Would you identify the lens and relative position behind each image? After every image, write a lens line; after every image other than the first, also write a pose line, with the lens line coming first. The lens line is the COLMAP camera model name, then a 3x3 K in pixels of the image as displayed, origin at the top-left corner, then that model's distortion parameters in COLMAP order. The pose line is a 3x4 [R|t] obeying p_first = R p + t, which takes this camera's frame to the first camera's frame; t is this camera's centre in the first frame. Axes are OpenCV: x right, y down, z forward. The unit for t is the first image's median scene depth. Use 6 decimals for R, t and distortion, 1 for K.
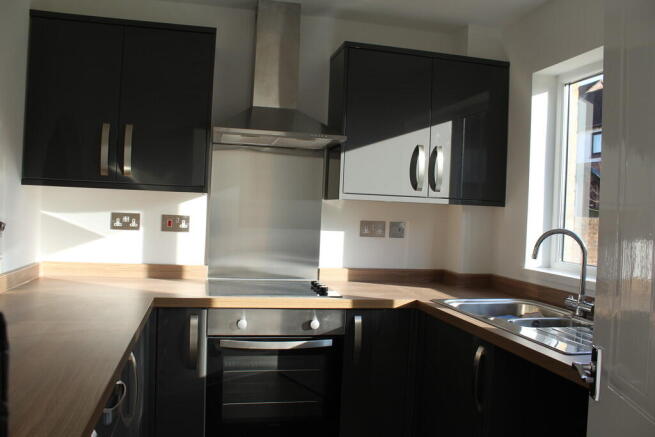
lens RADIAL K [[541.9, 0, 327.1], [0, 541.9, 217.5], [0, 0, 1]] dist [-0.167769, 0.158947]
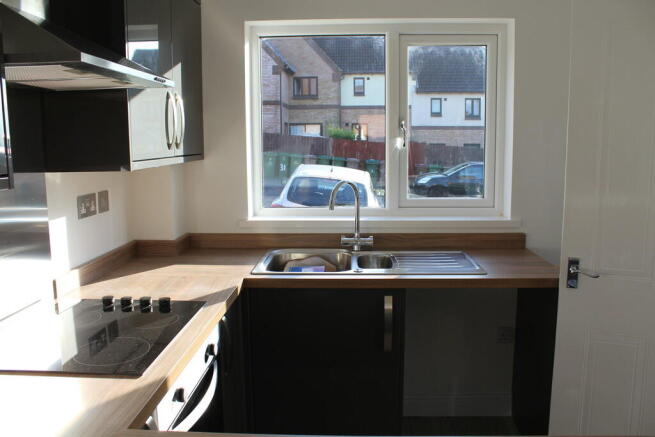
lens RADIAL K [[541.9, 0, 327.1], [0, 541.9, 217.5], [0, 0, 1]] dist [-0.167769, 0.158947]
pose [[0.269618, -0.180151, 0.945966, -0.533686], [0.032005, 0.983479, 0.178173, -0.083991], [-0.962435, -0.017763, 0.270929, 0.562428]]
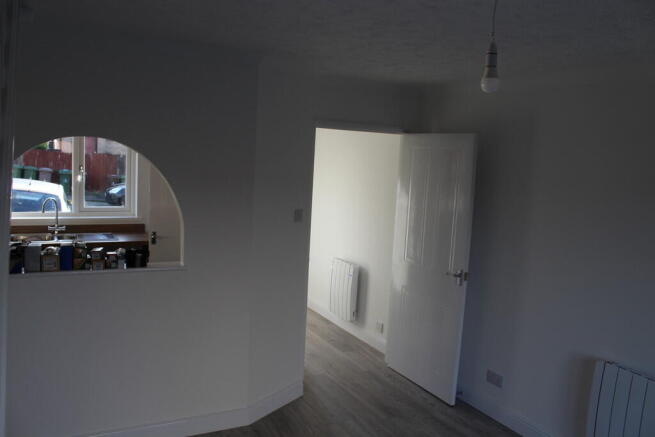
lens RADIAL K [[541.9, 0, 327.1], [0, 541.9, 217.5], [0, 0, 1]] dist [-0.167769, 0.158947]
pose [[-0.262546, -0.166040, 0.950526, -1.537077], [-0.049856, 0.986102, 0.158484, -0.235611], [-0.963631, -0.005780, -0.267175, 0.362148]]
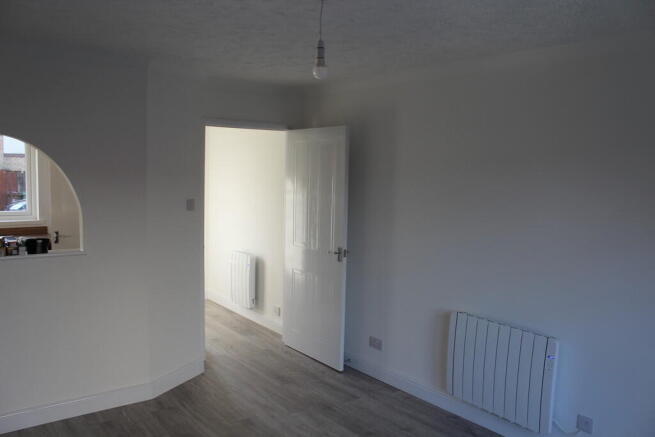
lens RADIAL K [[541.9, 0, 327.1], [0, 541.9, 217.5], [0, 0, 1]] dist [-0.167769, 0.158947]
pose [[-0.414199, -0.131872, 0.900582, -1.709887], [-0.028157, 0.990831, 0.132138, -0.194469], [-0.909751, 0.029374, -0.414115, 0.340622]]
